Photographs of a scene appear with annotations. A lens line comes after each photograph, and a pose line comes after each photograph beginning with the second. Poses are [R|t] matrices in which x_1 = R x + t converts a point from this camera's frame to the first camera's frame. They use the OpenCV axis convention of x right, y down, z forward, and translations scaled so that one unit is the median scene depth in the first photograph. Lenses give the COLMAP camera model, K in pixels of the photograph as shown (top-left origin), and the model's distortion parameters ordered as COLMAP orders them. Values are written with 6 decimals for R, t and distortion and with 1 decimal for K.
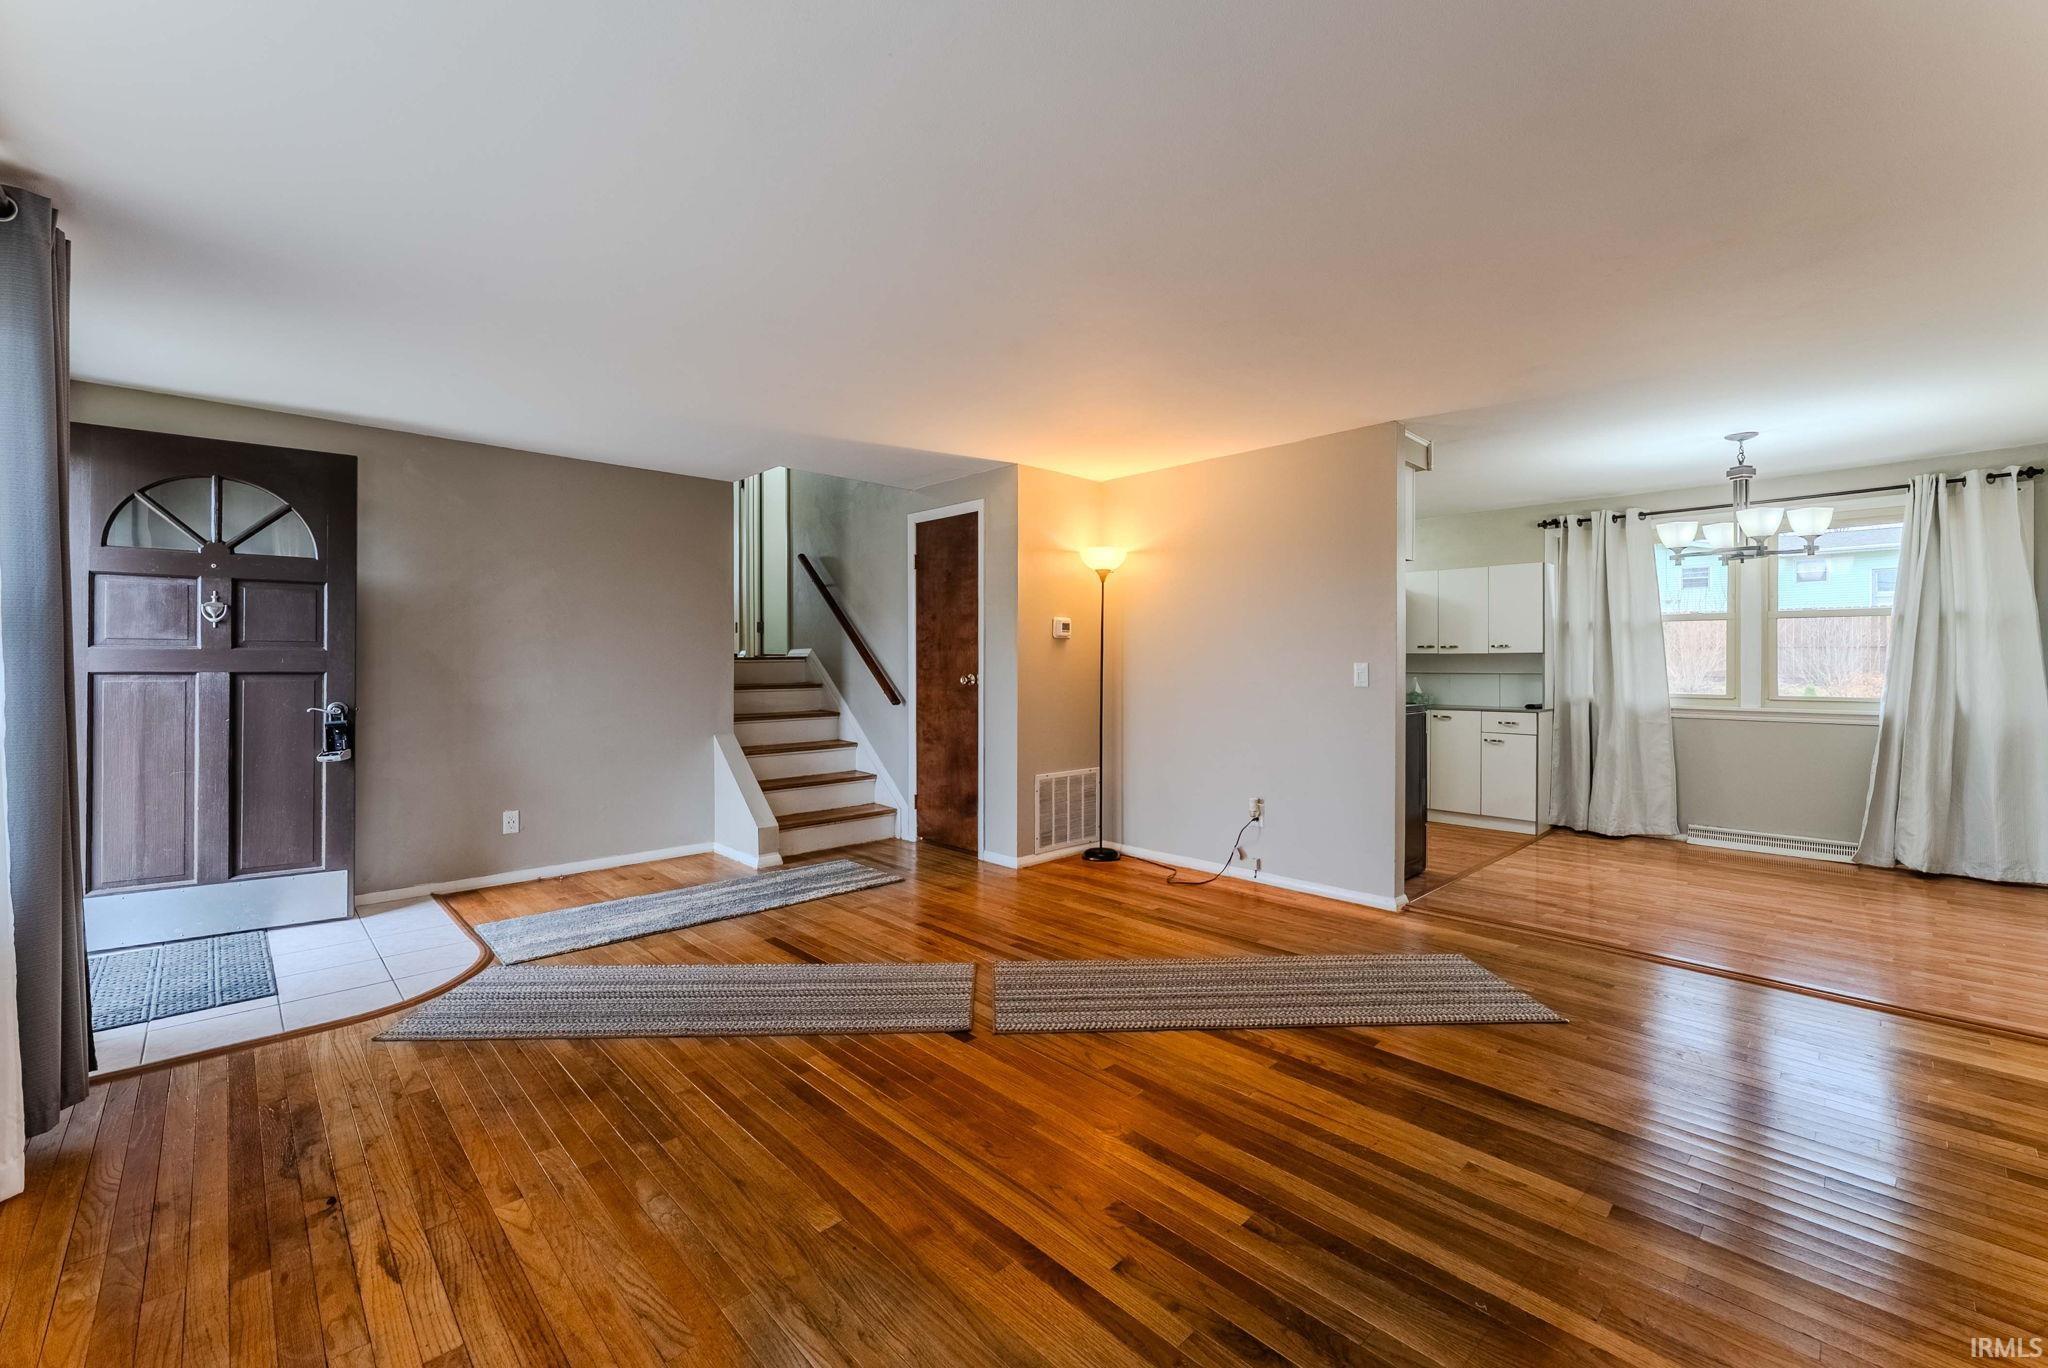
lens RADIAL K [[833.2, 0, 1013.4], [0, 833.2, 656.3], [0, 0, 1]] dist [-0.001337, -0.000444]
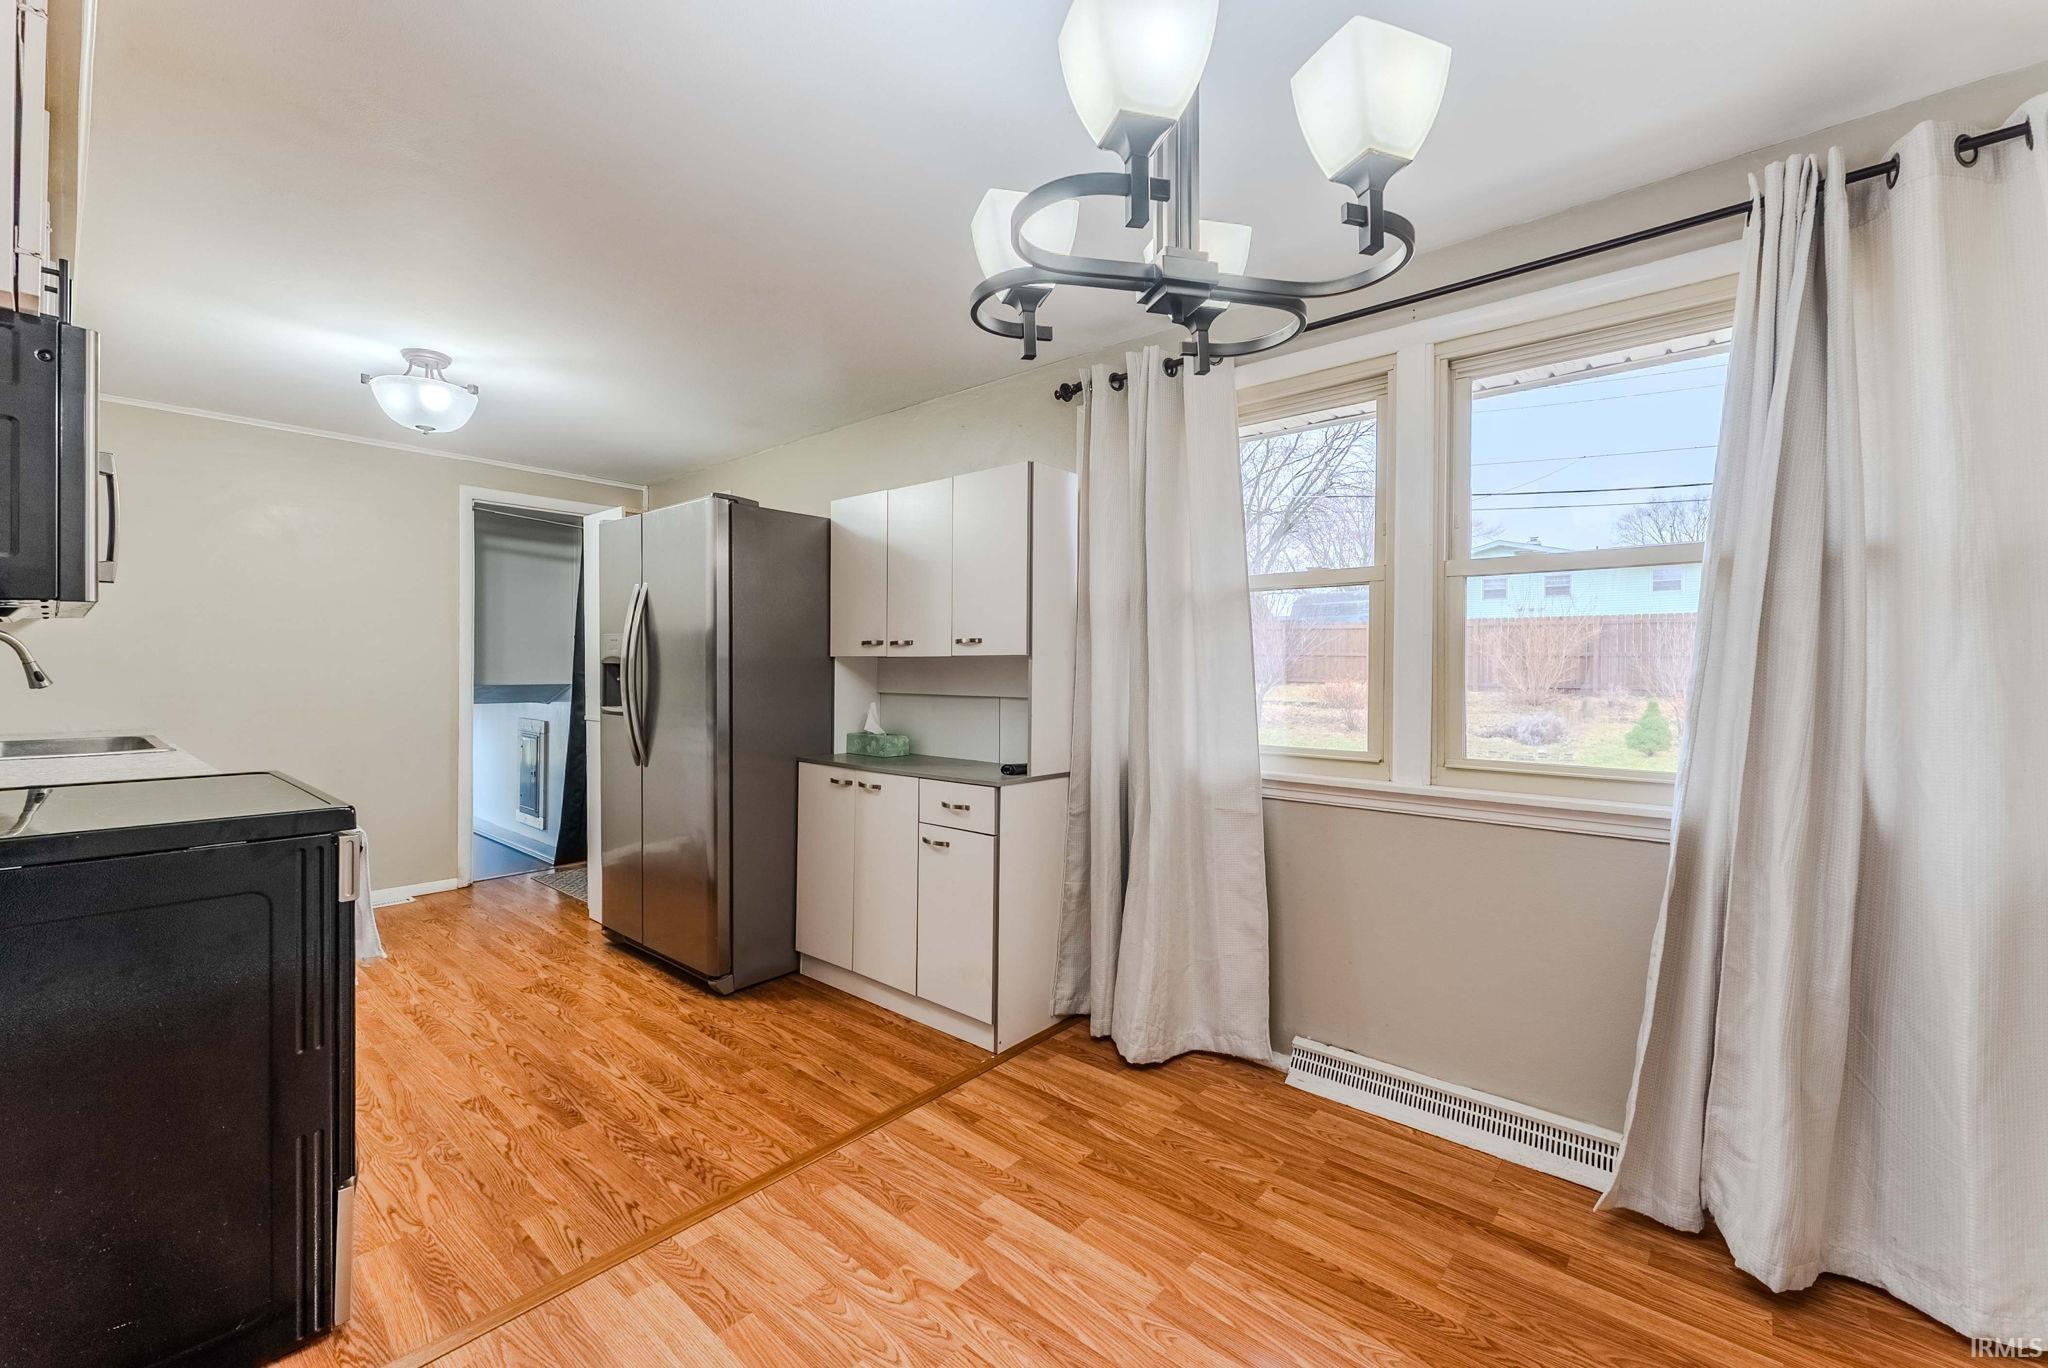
lens RADIAL K [[833.2, 0, 1008.8], [0, 833.2, 669.5], [0, 0, 1]] dist [-0.001337, -0.000444]
pose [[0.995714, 0.009355, 0.092016, 0.736100], [-0.009809, 0.999942, 0.004487, 0.001973], [-0.091969, -0.005371, 0.995747, 0.678262]]
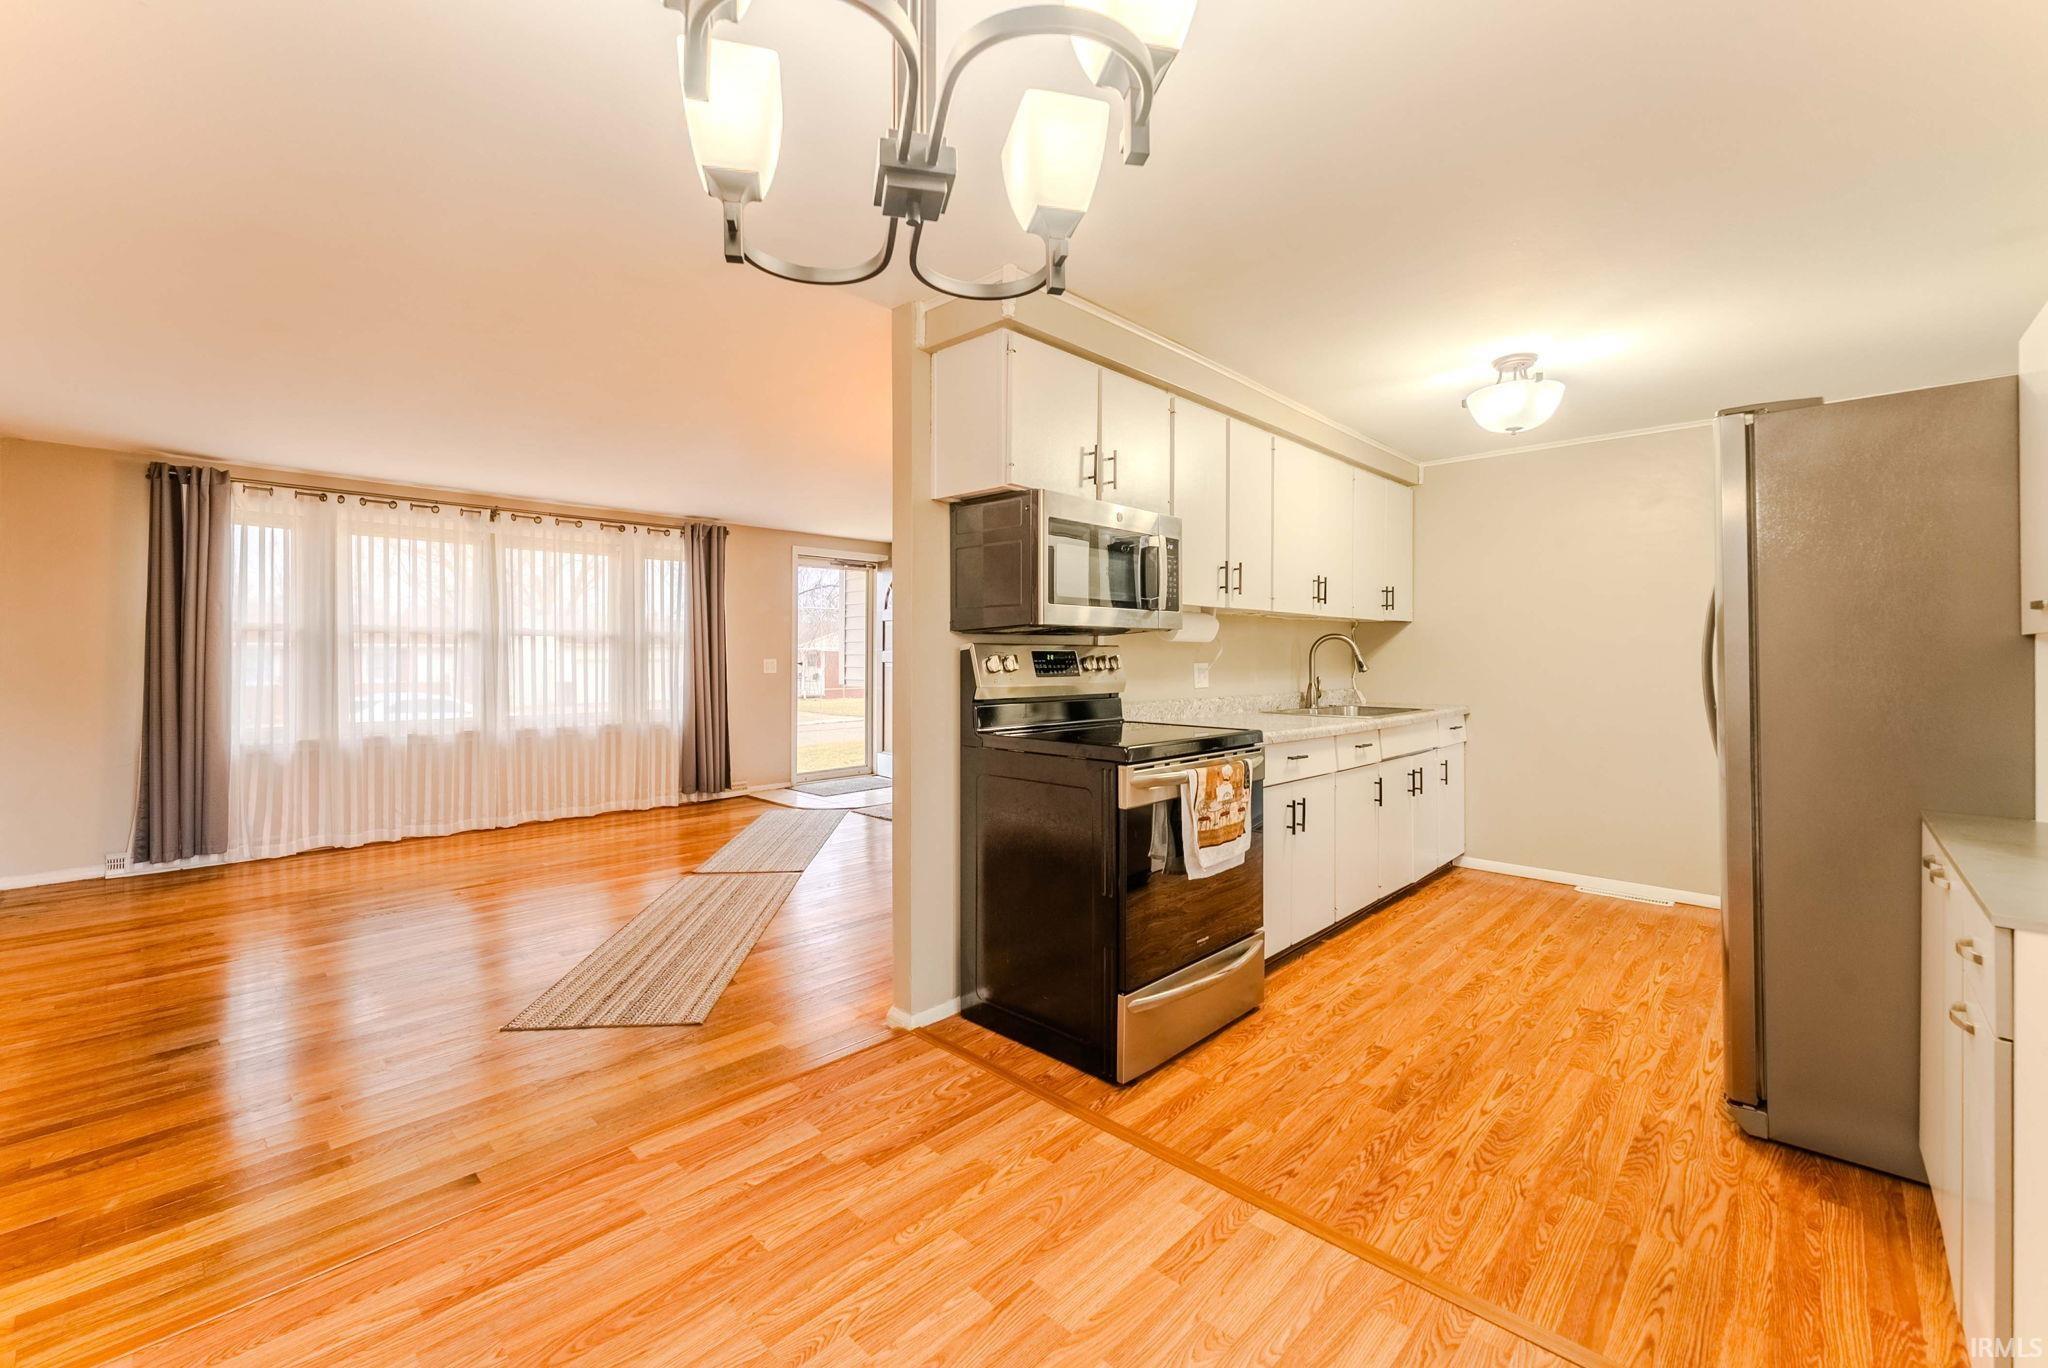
lens RADIAL K [[833.2, 0, 1020.9], [0, 833.2, 664.6], [0, 0, 1]] dist [-0.001337, -0.000444]
pose [[0.051077, 0.011403, -0.998630, 0.961547], [0.005886, 0.999914, 0.011719, 0.001675], [0.998677, -0.006477, 0.051006, 0.896002]]
